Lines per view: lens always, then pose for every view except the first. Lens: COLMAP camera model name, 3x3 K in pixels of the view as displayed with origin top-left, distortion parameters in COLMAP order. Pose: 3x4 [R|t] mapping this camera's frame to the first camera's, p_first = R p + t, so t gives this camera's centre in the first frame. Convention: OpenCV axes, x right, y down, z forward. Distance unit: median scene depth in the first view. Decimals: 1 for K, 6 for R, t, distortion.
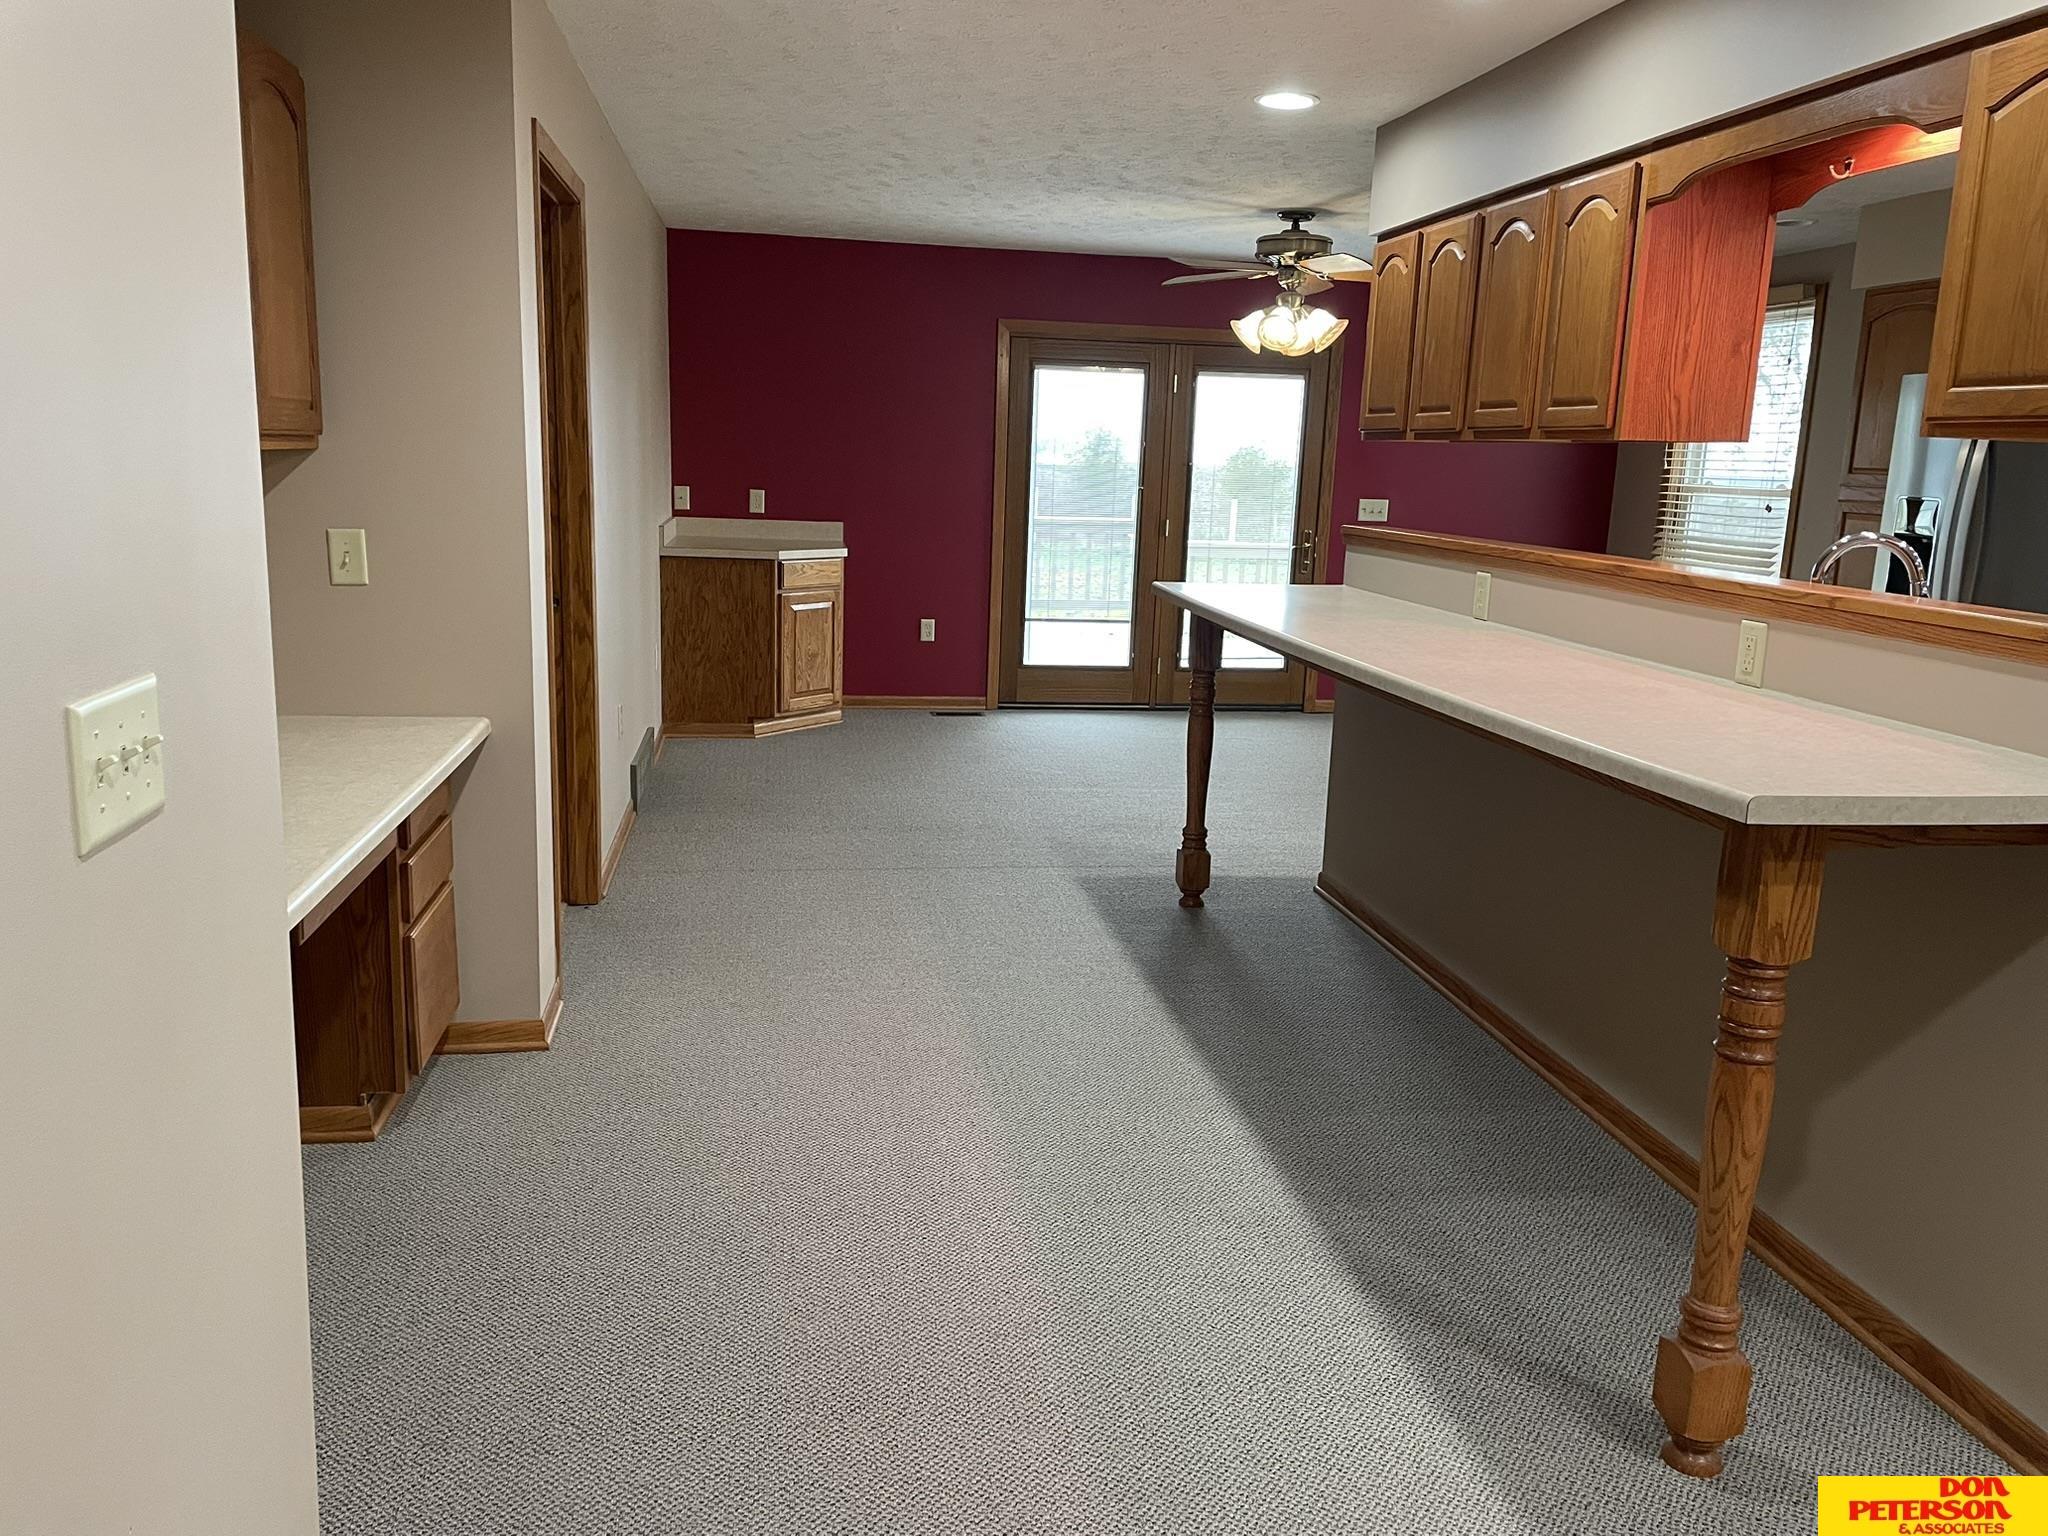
lens RADIAL K [[1515.6, 0, 1019.2], [0, 1515.6, 778.5], [0, 0, 1]] dist [0.105641, -0.125211]
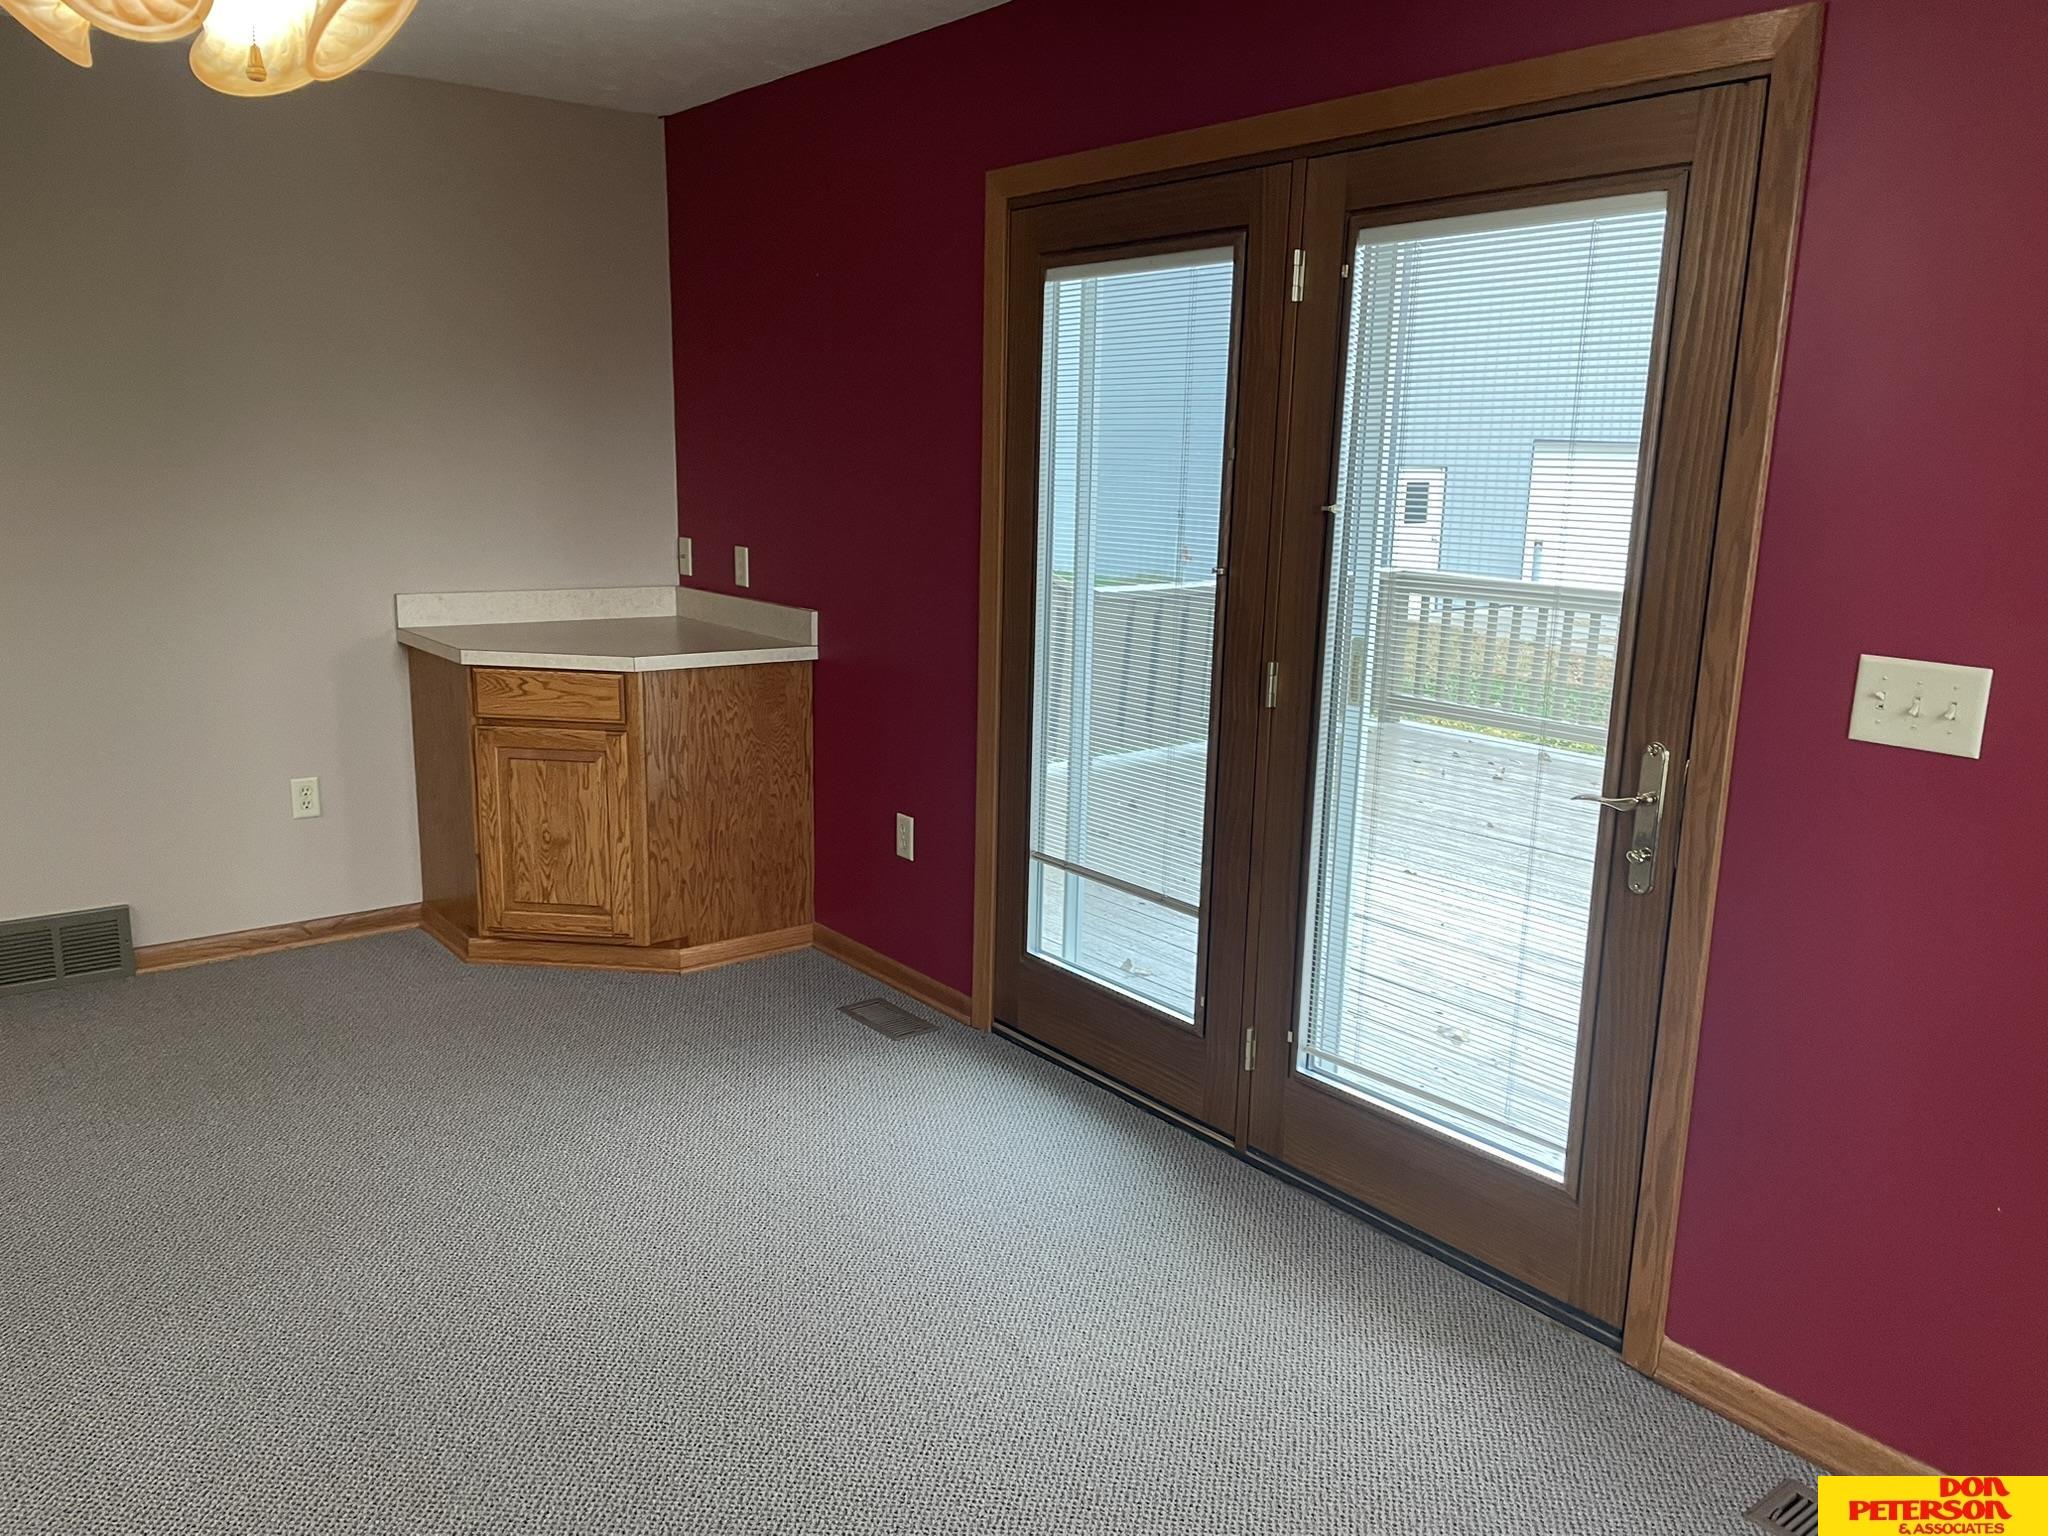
lens RADIAL K [[1515.6, 0, 1019.2], [0, 1515.6, 778.5], [0, 0, 1]] dist [0.105641, -0.125211]
pose [[0.515315, 0.154808, -0.842903, 0.384601], [-0.194873, 0.978951, 0.060658, -0.158626], [0.834551, 0.133001, 0.534636, 0.789050]]
